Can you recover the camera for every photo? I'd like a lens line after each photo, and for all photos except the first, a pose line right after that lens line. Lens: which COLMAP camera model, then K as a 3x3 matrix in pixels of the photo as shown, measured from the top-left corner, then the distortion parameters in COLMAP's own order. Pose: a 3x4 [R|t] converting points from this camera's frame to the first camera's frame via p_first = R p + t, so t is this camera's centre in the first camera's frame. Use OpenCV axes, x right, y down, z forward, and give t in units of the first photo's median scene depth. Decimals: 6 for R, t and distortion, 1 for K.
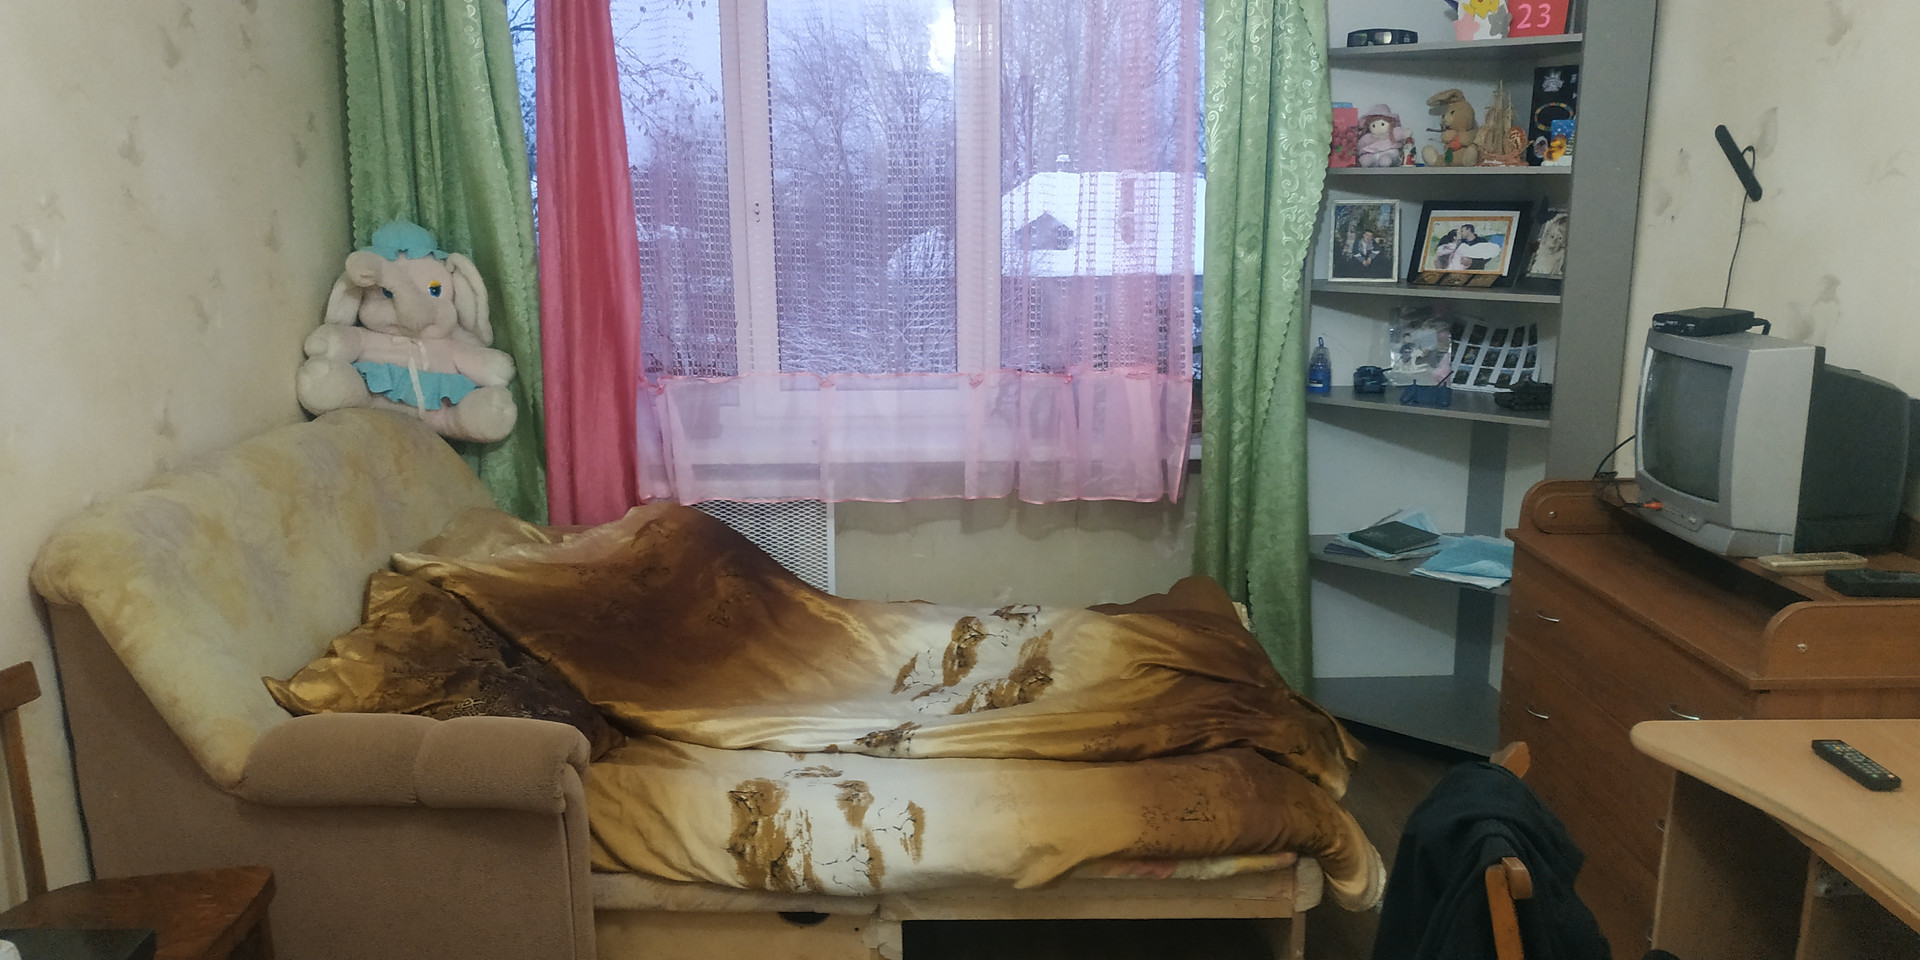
lens RADIAL K [[1368.9, 0, 888.3], [0, 1368.9, 489.0], [0, 0, 1]] dist [0.081042, -0.177322]
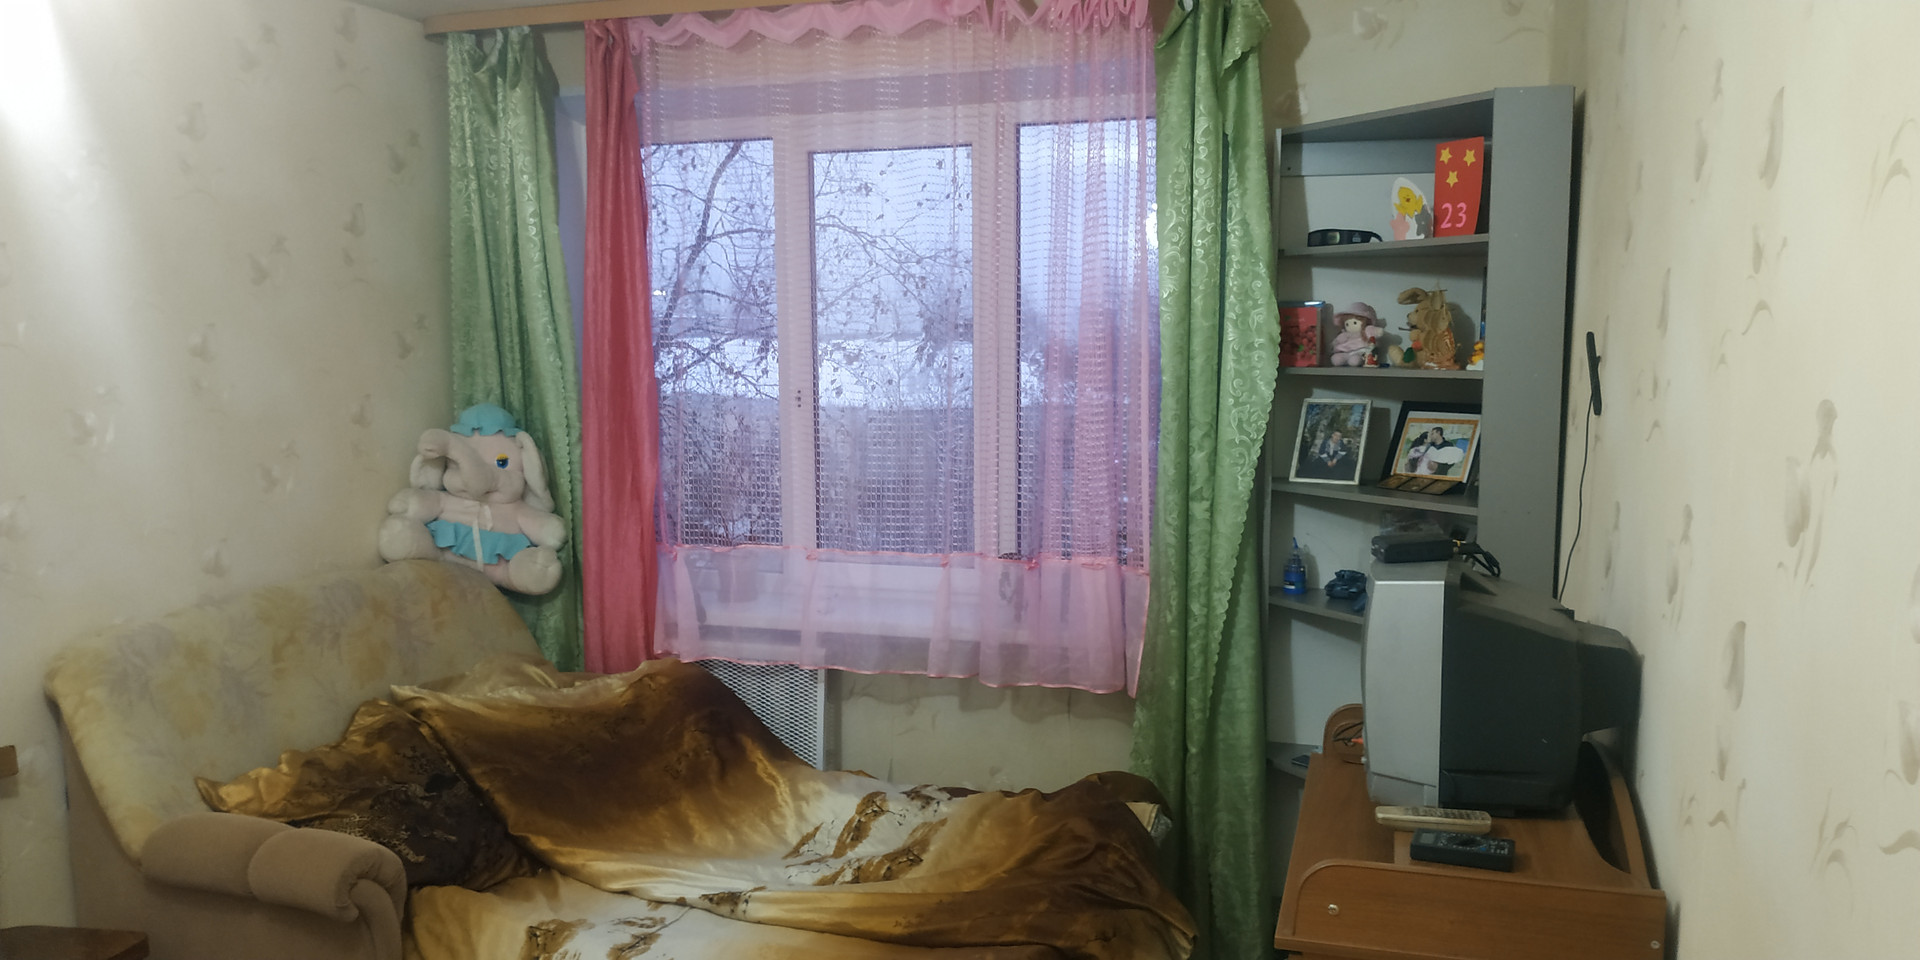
lens RADIAL K [[1368.9, 0, 888.3], [0, 1368.9, 489.0], [0, 0, 1]] dist [0.081042, -0.177322]
pose [[0.949650, 0.036418, -0.311189, 0.366907], [-0.071788, 0.992091, -0.102969, -0.025993], [0.304978, 0.120124, 0.944753, -0.001122]]
